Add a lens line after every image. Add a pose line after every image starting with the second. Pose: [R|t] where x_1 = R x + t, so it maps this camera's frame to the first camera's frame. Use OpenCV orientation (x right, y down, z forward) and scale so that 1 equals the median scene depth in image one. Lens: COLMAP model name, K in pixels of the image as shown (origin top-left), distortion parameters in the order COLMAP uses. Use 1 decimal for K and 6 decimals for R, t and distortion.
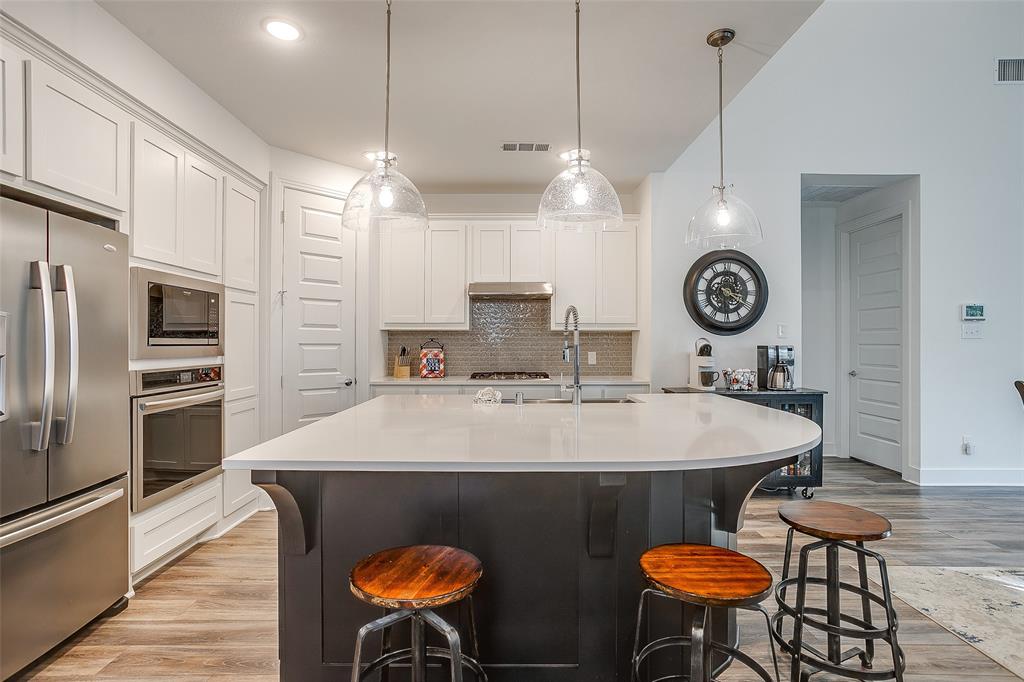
lens RADIAL K [[497.0, 0, 508.4], [0, 497.0, 340.5], [0, 0, 1]] dist [-0.059258, 0.034786]
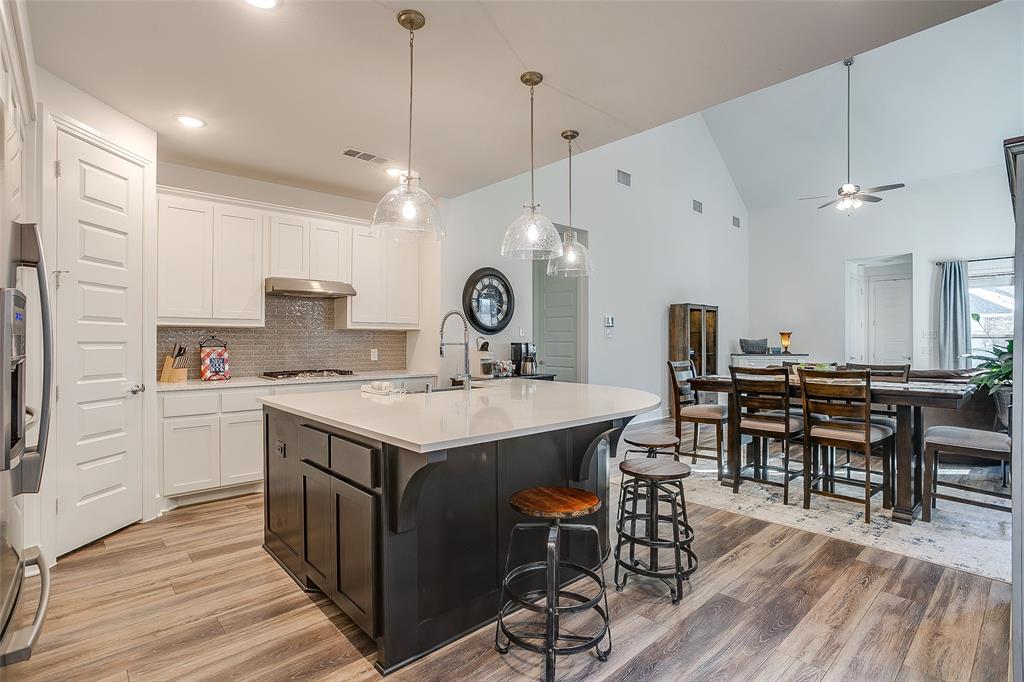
lens RADIAL K [[497.0, 0, 508.4], [0, 497.0, 340.5], [0, 0, 1]] dist [-0.059258, 0.034786]
pose [[0.742319, -0.000106, 0.670046, -0.390176], [-0.003170, 0.999988, 0.003670, -0.000608], [-0.670039, -0.004848, 0.742310, 0.005492]]
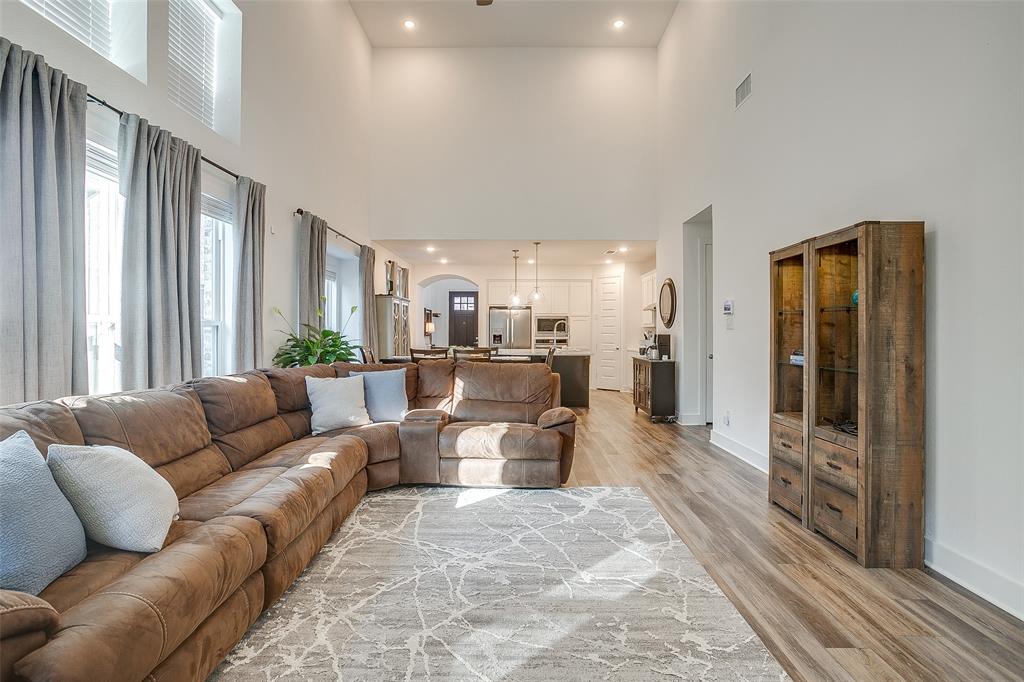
lens RADIAL K [[497.0, 0, 508.4], [0, 497.0, 340.5], [0, 0, 1]] dist [-0.059258, 0.034786]
pose [[-0.028685, 0.015528, -0.999468, 2.175358], [0.002801, 0.999877, 0.015454, 0.003644], [0.999585, -0.002356, -0.028725, 0.495876]]
